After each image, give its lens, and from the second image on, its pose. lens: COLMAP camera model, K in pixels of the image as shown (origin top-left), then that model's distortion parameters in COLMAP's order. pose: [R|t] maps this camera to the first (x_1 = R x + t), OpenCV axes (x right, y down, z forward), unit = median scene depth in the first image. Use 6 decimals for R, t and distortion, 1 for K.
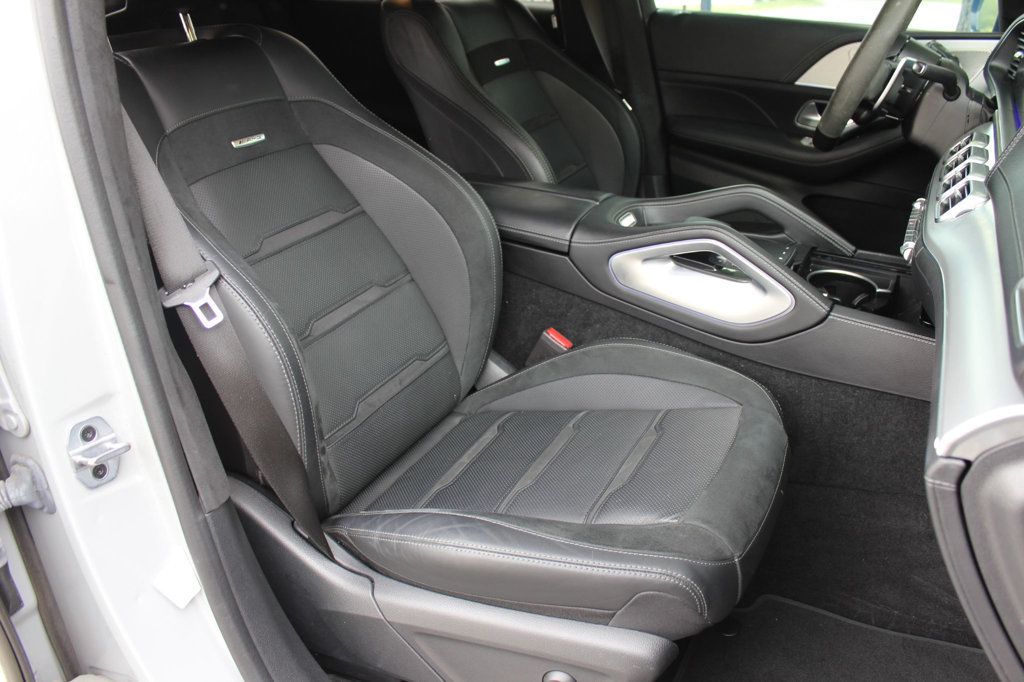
lens RADIAL K [[863.0, 0, 519.7], [0, 863.0, 345.8], [0, 0, 1]] dist [-0.167988, 0.144468]
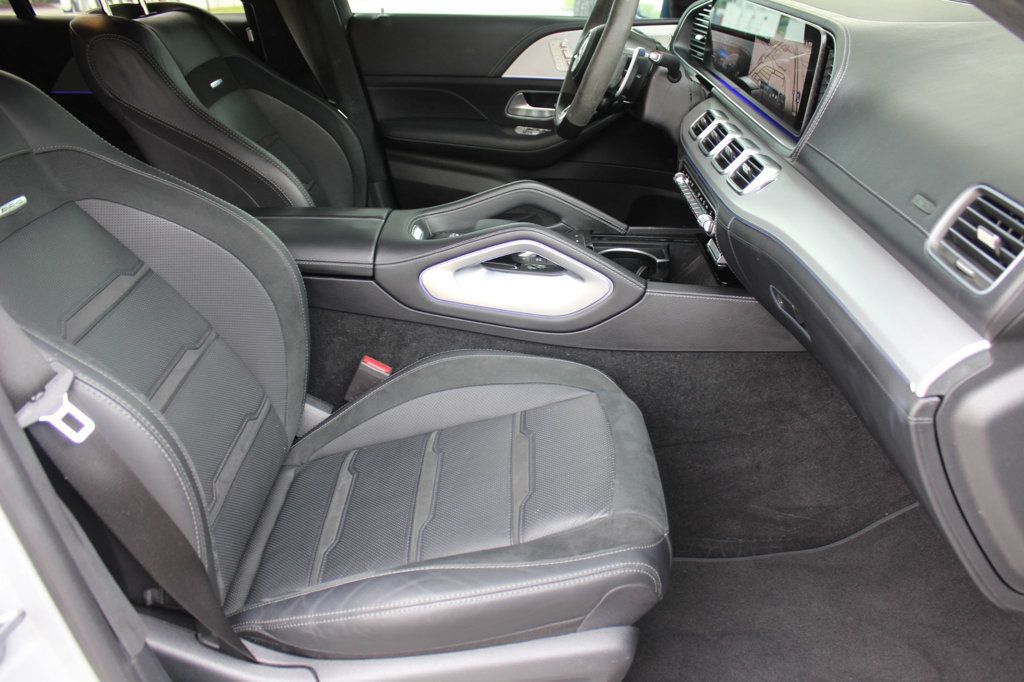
lens RADIAL K [[863.0, 0, 519.7], [0, 863.0, 345.8], [0, 0, 1]] dist [-0.167988, 0.144468]
pose [[0.890915, -0.198844, 0.408328, -0.210355], [0.195606, 0.979399, 0.050153, -0.049045], [-0.409889, 0.035189, 0.911456, 0.061578]]
